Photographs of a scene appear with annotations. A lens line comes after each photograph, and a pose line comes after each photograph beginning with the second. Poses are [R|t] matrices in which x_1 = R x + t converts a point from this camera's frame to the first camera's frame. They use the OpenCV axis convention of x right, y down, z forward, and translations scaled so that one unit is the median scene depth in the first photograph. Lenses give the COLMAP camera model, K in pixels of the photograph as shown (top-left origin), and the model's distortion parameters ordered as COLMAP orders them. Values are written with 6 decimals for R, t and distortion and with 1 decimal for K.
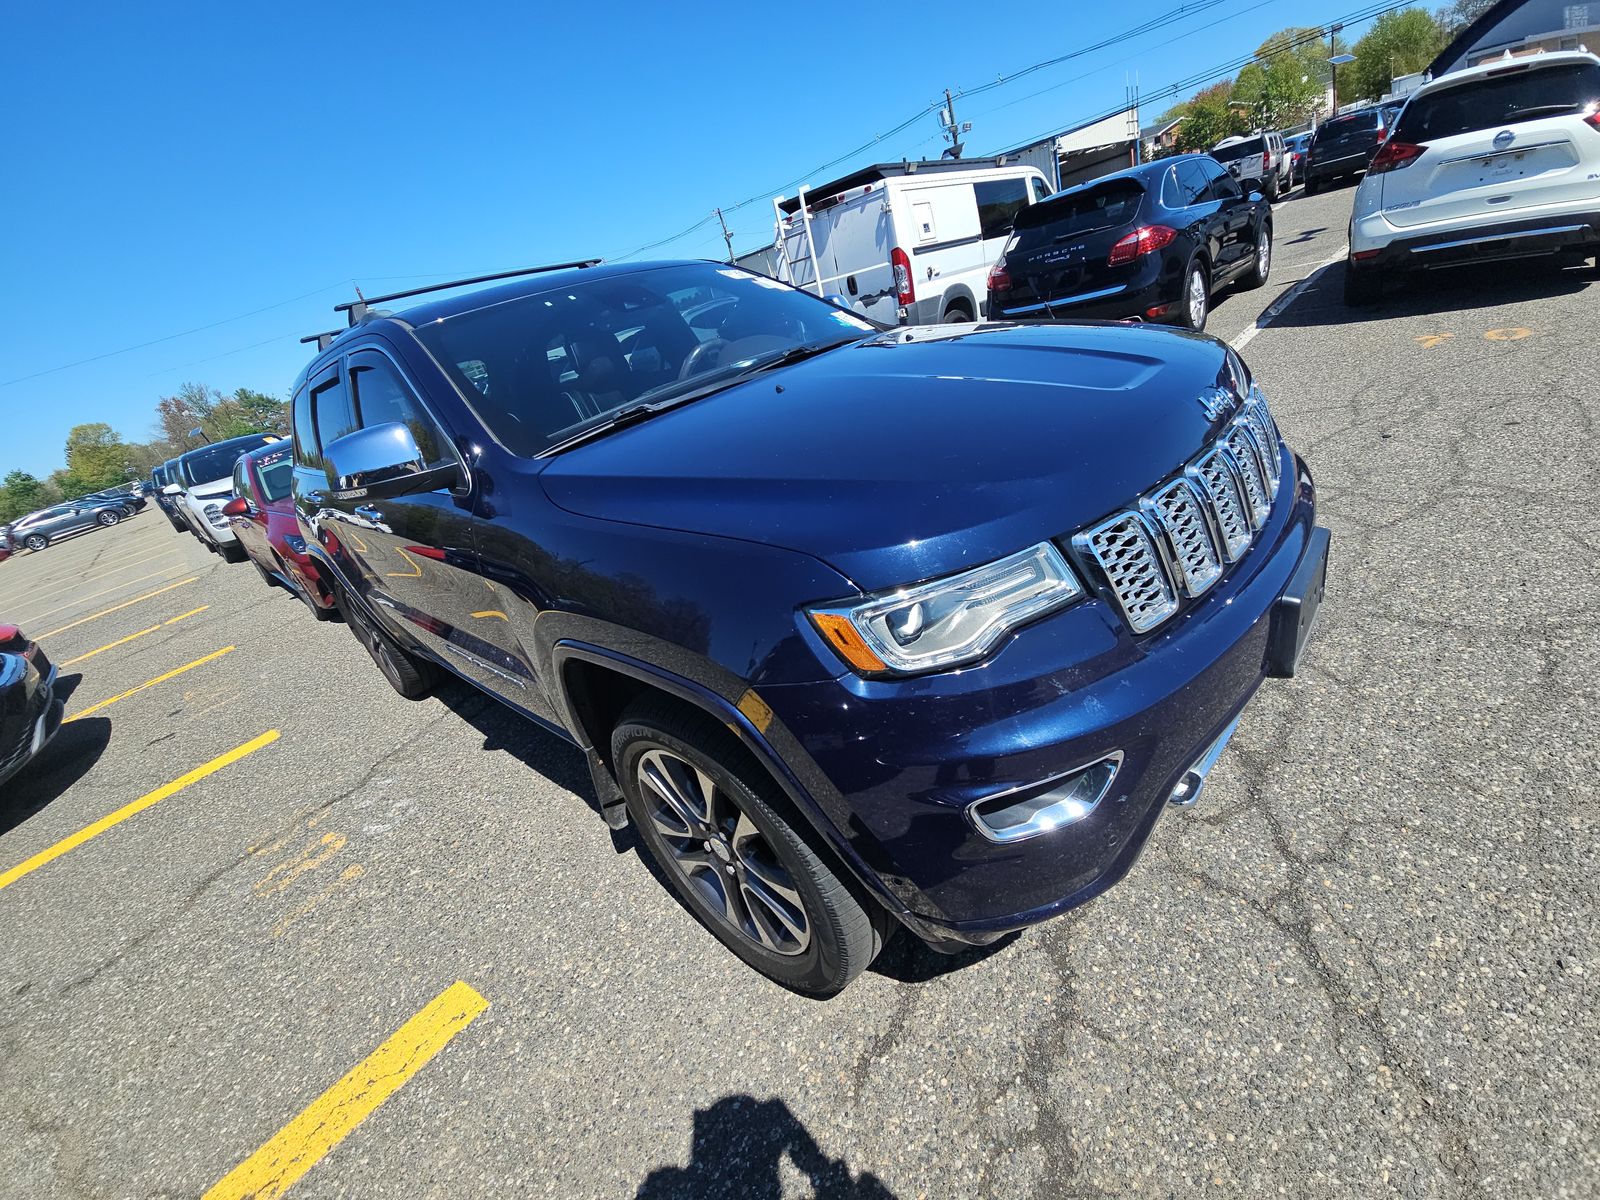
lens RADIAL K [[631.5, 0, 806.8], [0, 631.5, 589.3], [0, 0, 1]] dist [0.026957, -0.018364]
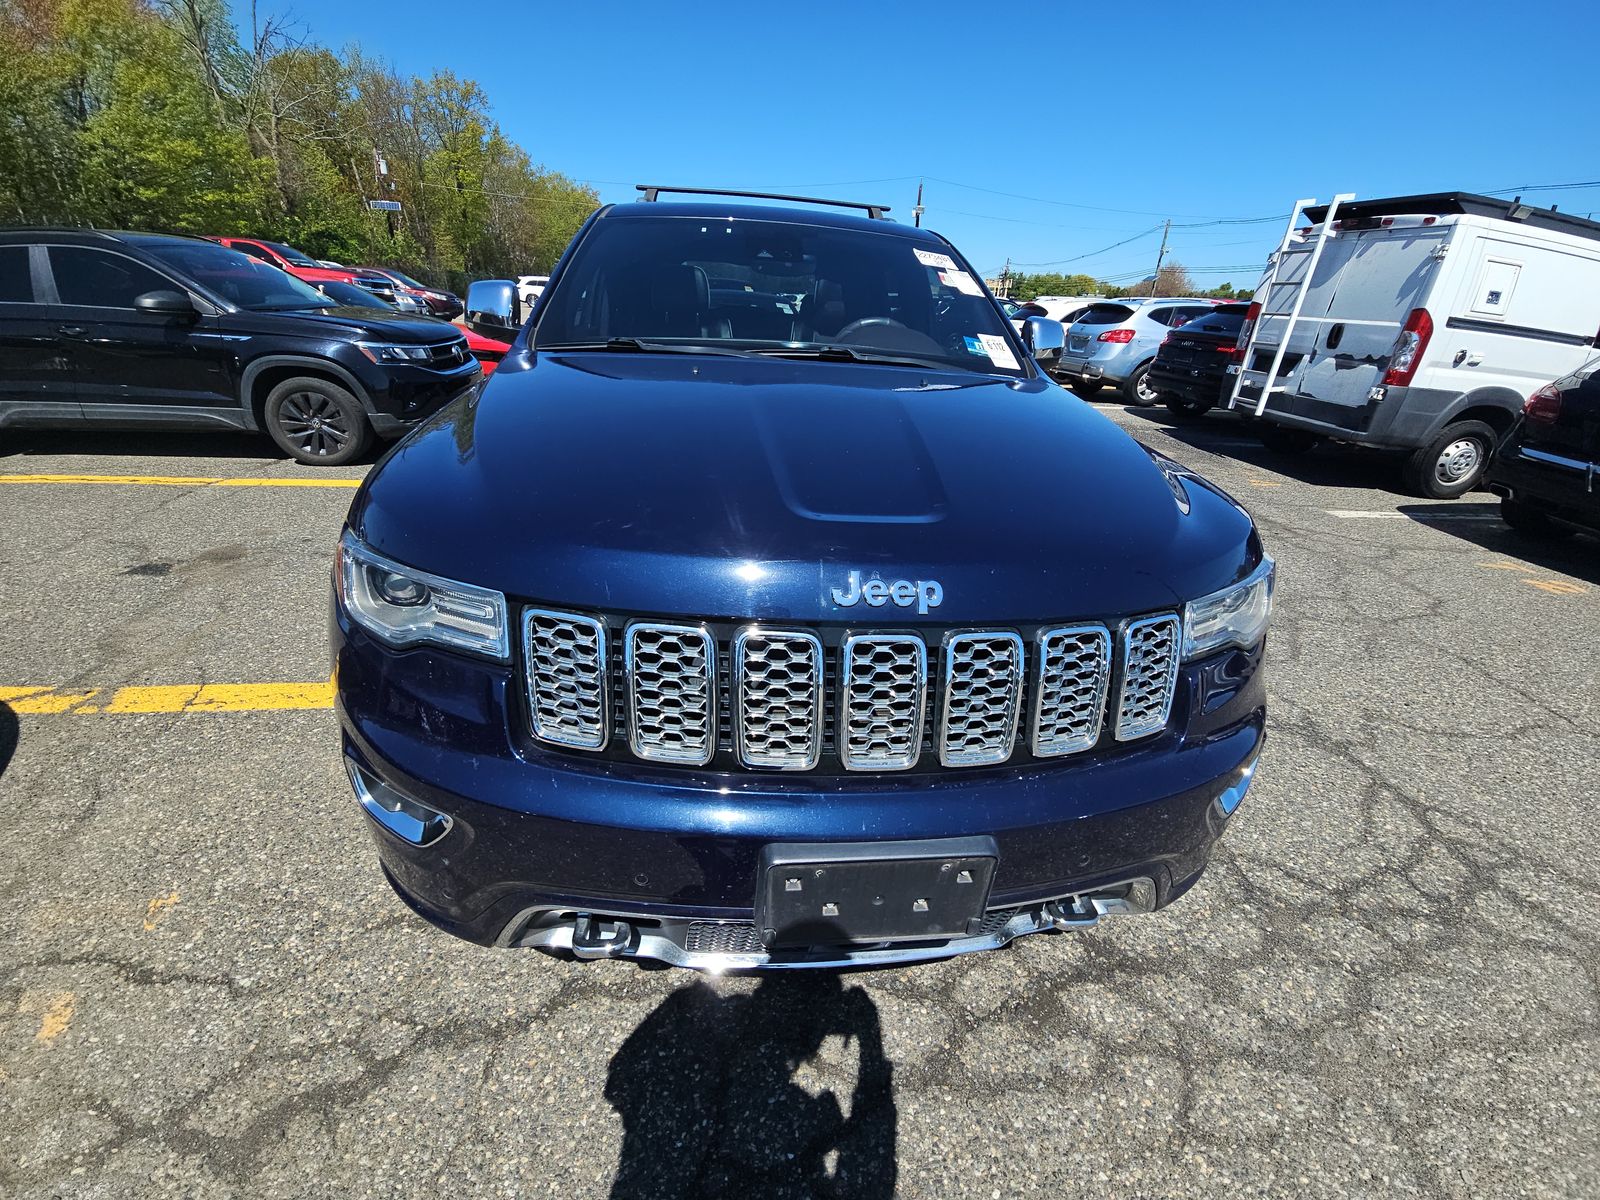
lens RADIAL K [[635.6, 0, 800.0], [0, 635.6, 600.0], [0, 0, 1]] dist [0.033521, -0.020301]
pose [[0.718492, 0.529713, -0.450748, 0.786349], [-0.494620, 0.844752, 0.204316, -0.333865], [0.488999, 0.076149, 0.868954, 0.272072]]
